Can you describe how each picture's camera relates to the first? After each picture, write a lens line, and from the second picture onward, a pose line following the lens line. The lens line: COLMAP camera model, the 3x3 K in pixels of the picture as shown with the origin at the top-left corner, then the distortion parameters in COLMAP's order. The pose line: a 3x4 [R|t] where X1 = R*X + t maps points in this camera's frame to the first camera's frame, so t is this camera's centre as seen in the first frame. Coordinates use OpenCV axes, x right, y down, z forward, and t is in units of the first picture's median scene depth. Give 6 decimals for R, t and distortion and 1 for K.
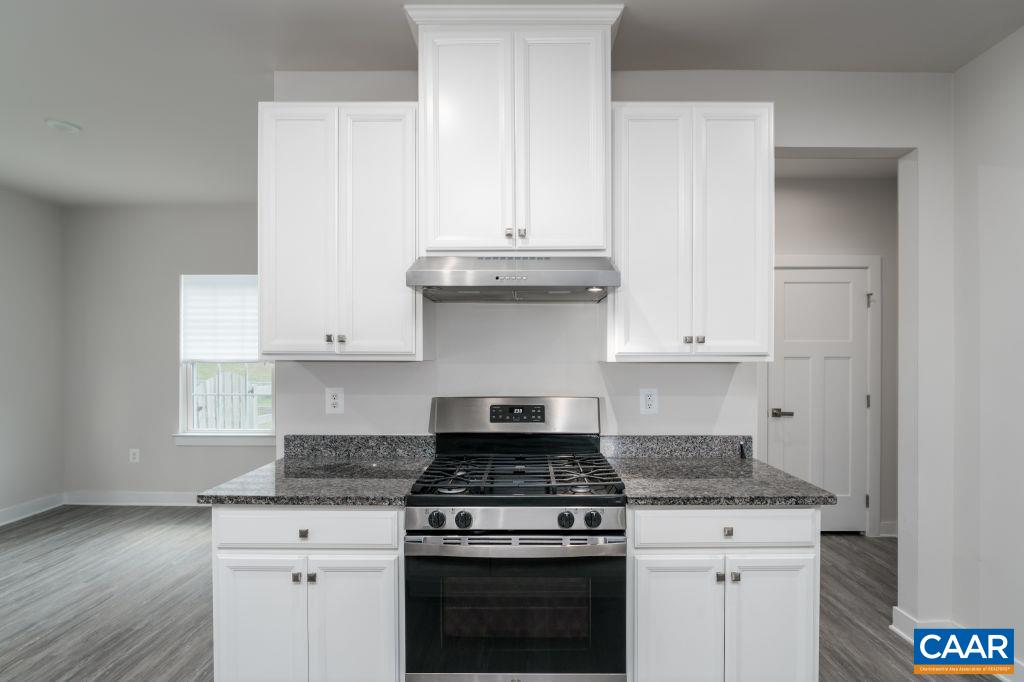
lens RADIAL K [[489.4, 0, 533.7], [0, 489.4, 358.0], [0, 0, 1]] dist [-0.012231, 0.001692]
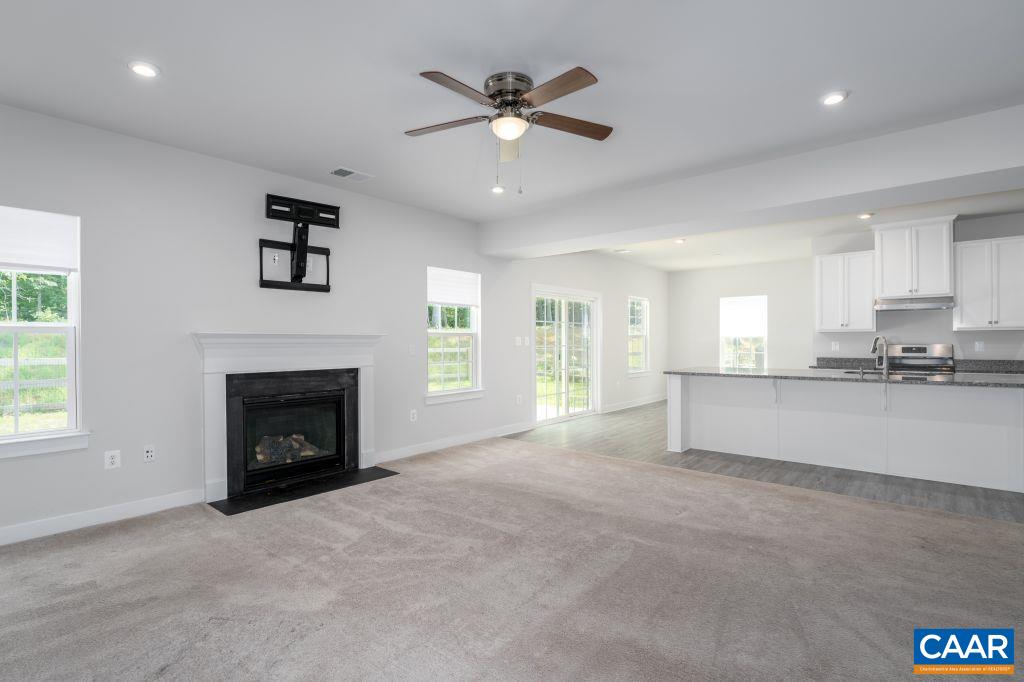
lens RADIAL K [[489.4, 0, 509.6], [0, 489.4, 339.2], [0, 0, 1]] dist [-0.012231, 0.001692]
pose [[0.756749, -0.007316, -0.653665, 0.035069], [-0.001097, 0.999922, -0.012461, 0.088575], [0.653705, 0.010147, 0.756682, -2.675621]]
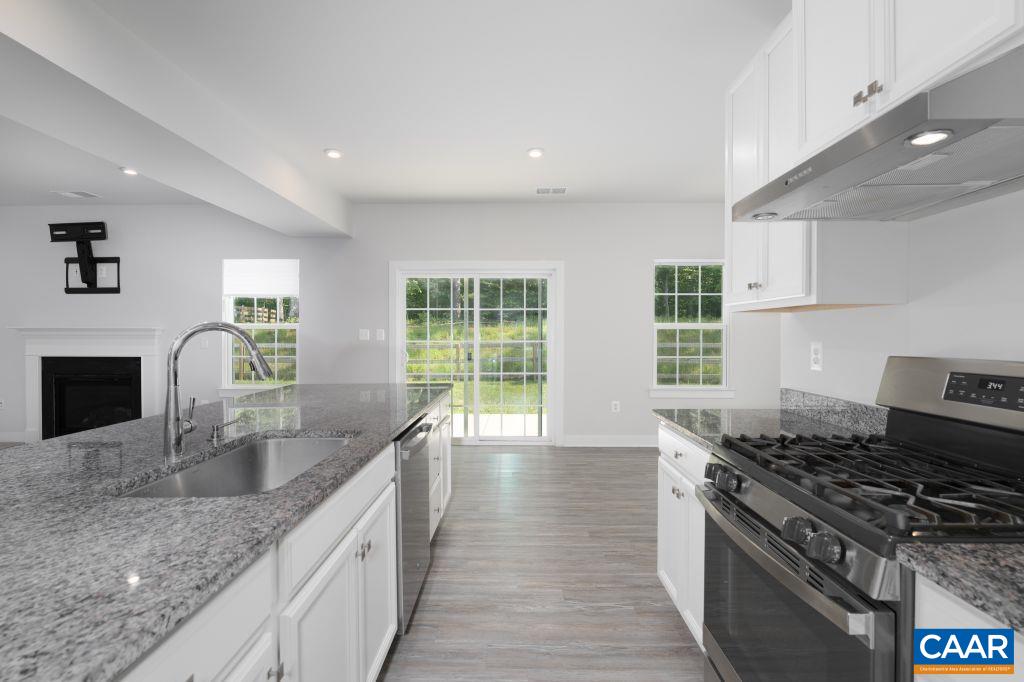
lens RADIAL K [[489.4, 0, 509.2], [0, 489.4, 336.8], [0, 0, 1]] dist [-0.012231, 0.001692]
pose [[-0.028299, 0.000061, -0.999600, 0.536179], [-0.013949, 0.999903, 0.000456, 0.059091], [0.999502, 0.013956, -0.028295, 0.460810]]
